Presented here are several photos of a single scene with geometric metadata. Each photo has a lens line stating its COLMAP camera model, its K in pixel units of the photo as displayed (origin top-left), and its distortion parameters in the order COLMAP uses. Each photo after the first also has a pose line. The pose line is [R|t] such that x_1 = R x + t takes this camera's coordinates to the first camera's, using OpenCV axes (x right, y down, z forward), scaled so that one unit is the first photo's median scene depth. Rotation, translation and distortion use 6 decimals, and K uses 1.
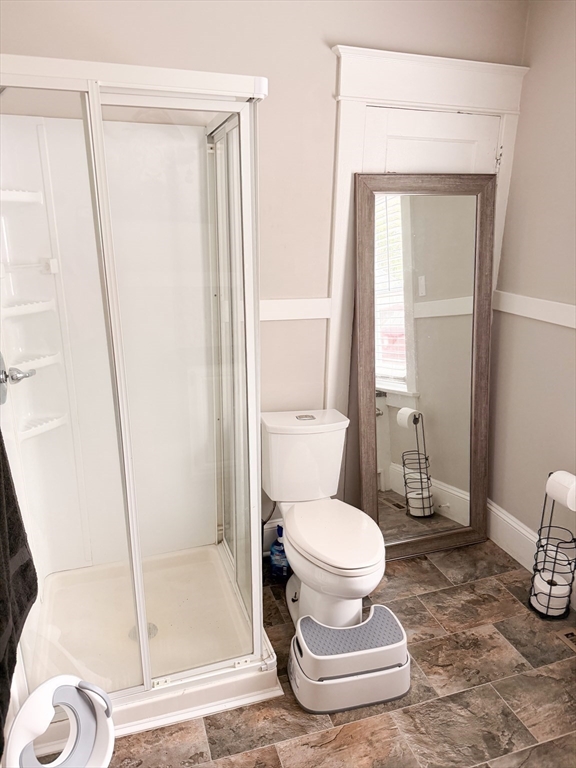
lens RADIAL K [[542.9, 0, 288.6], [0, 542.9, 385.8], [0, 0, 1]] dist [-0.005197, -0.000078]
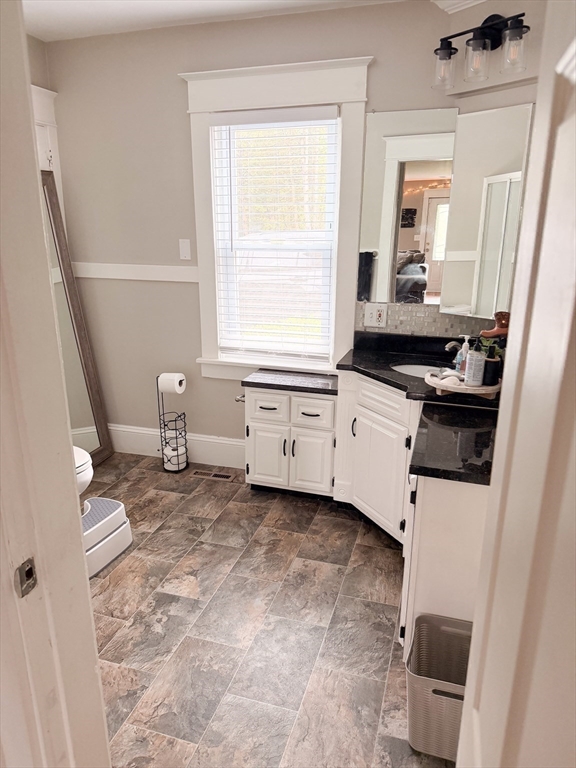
lens RADIAL K [[542.9, 0, 287.7], [0, 542.9, 383.7], [0, 0, 1]] dist [-0.005197, -0.000078]
pose [[0.581466, -0.237357, 0.778177, -0.448079], [0.241200, 0.963787, 0.113742, 0.092209], [-0.776994, 0.121559, 0.617660, -0.186785]]
